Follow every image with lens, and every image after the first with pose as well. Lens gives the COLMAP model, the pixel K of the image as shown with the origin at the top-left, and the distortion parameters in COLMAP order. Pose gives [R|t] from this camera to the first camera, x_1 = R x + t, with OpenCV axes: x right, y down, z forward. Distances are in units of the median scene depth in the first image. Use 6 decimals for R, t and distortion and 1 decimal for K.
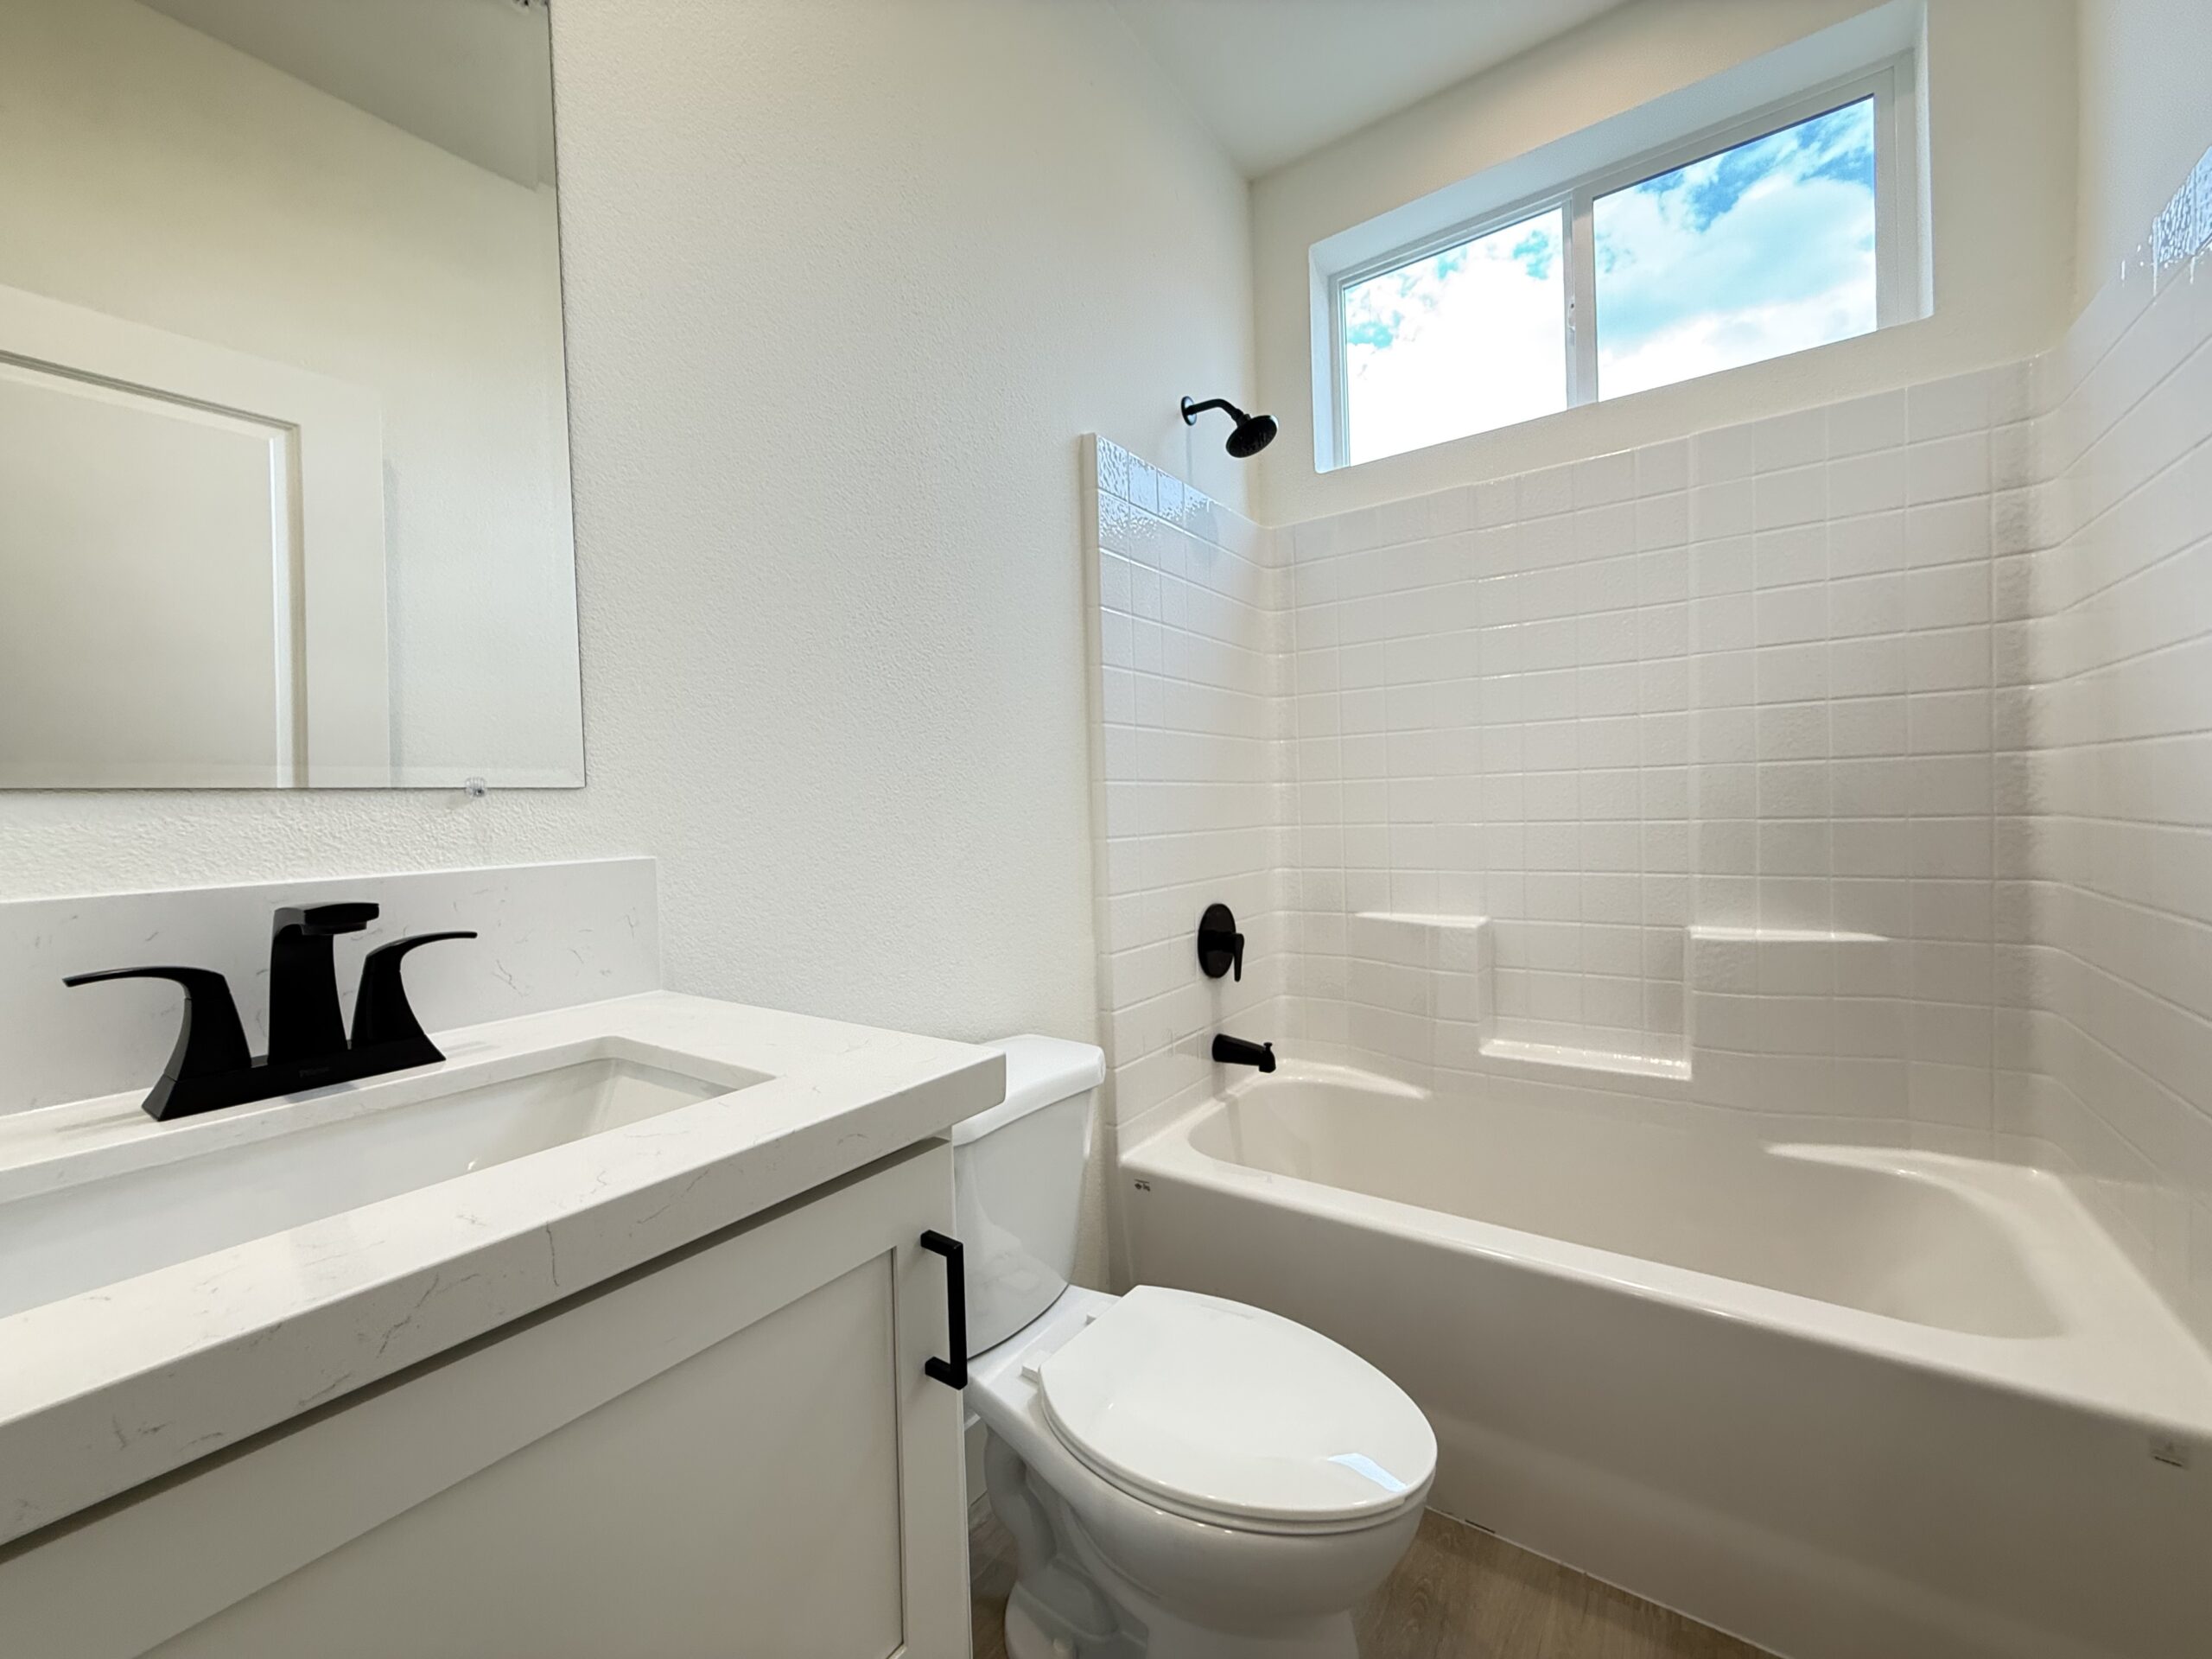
lens RADIAL K [[882.0, 0, 1095.9], [0, 882.0, 832.4], [0, 0, 1]] dist [0.000562, -0.000439]
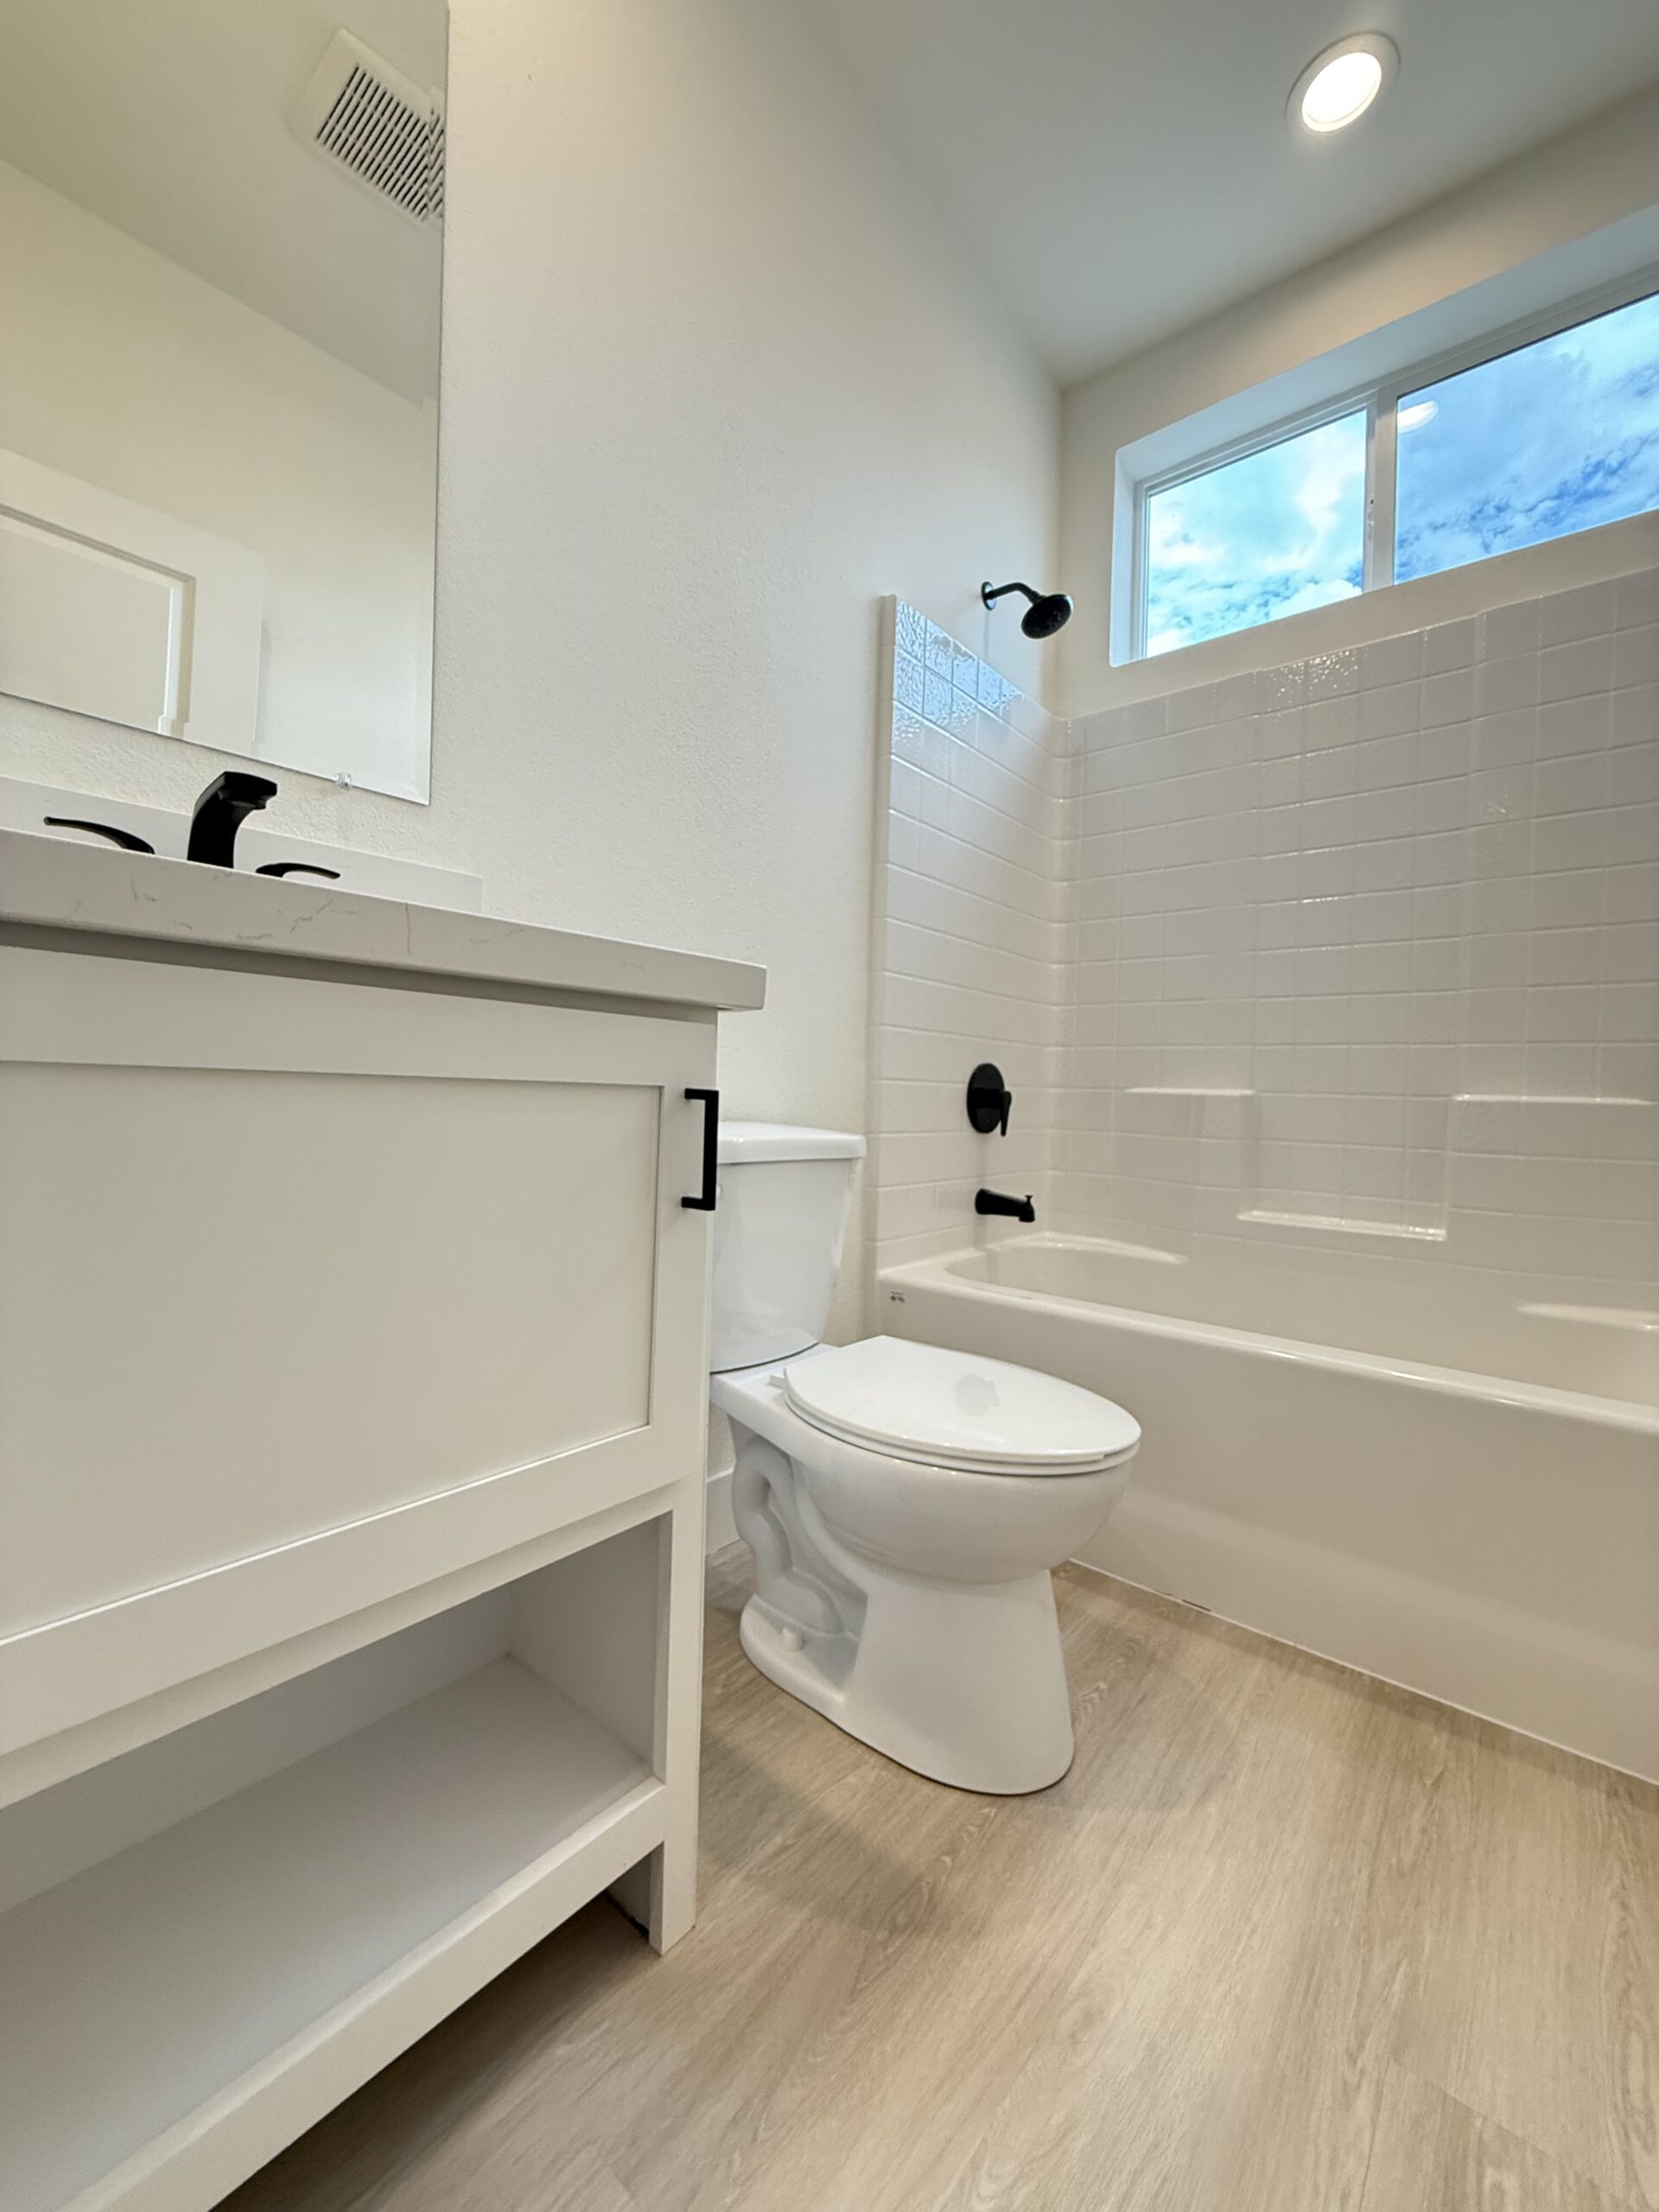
lens RADIAL K [[882.0, 0, 824.9], [0, 882.0, 1090.3], [0, 0, 1]] dist [0.000562, -0.000439]
pose [[0.995579, 0.060758, -0.071631, 0.023282], [-0.061974, 0.997967, -0.014882, 0.146800], [0.070581, 0.019256, 0.997320, -0.056791]]
